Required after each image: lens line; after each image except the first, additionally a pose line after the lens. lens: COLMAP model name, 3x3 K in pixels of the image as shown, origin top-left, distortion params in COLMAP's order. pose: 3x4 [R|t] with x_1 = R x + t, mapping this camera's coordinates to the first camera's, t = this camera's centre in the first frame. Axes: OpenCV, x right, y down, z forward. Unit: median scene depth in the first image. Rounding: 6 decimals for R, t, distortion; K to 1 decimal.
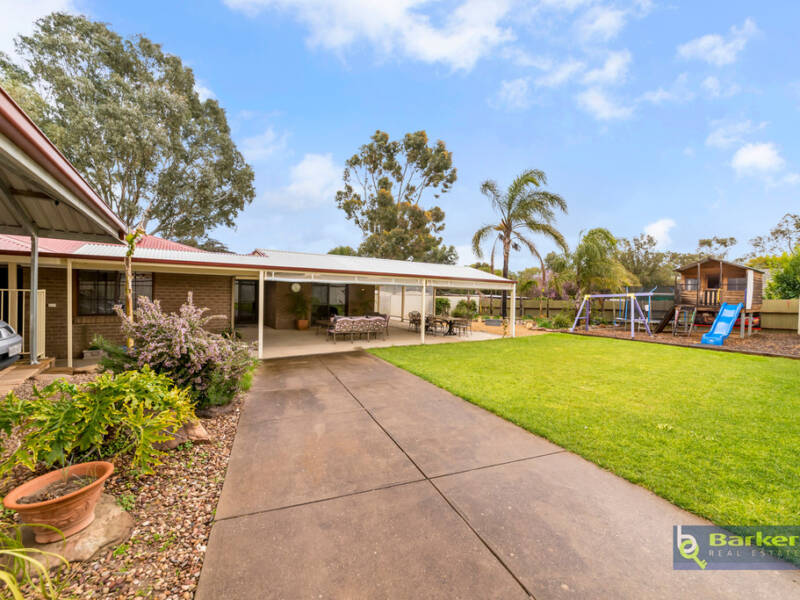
lens RADIAL K [[305.8, 0, 400.0], [0, 305.8, 307.2], [0, 0, 1]] dist [-0.000413, -0.000016]
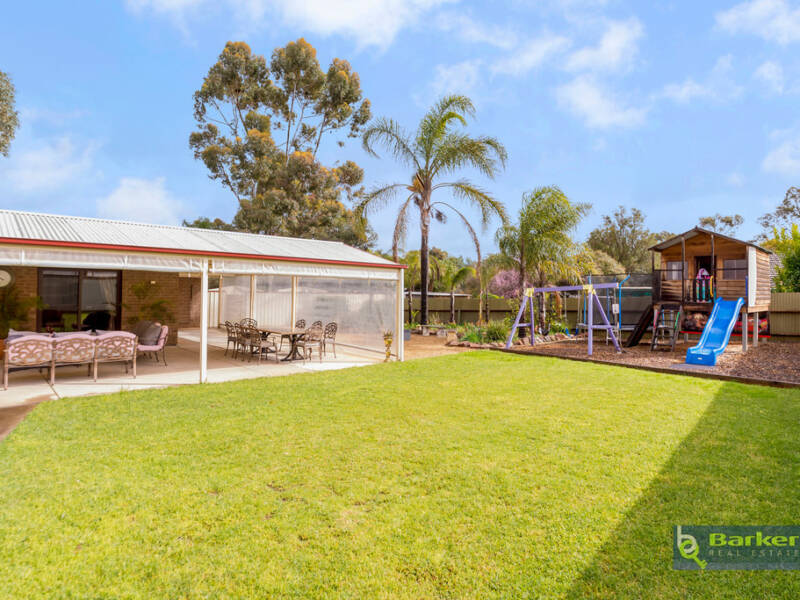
lens RADIAL K [[418.2, 0, 400.0], [0, 418.2, 300.3], [0, 0, 1]] dist [0.002387, 0.000291]
pose [[0.990769, -0.011869, 0.135041, 0.217663], [0.015605, 0.999523, -0.026637, 0.003506], [-0.134661, 0.028498, 0.990482, 0.169432]]
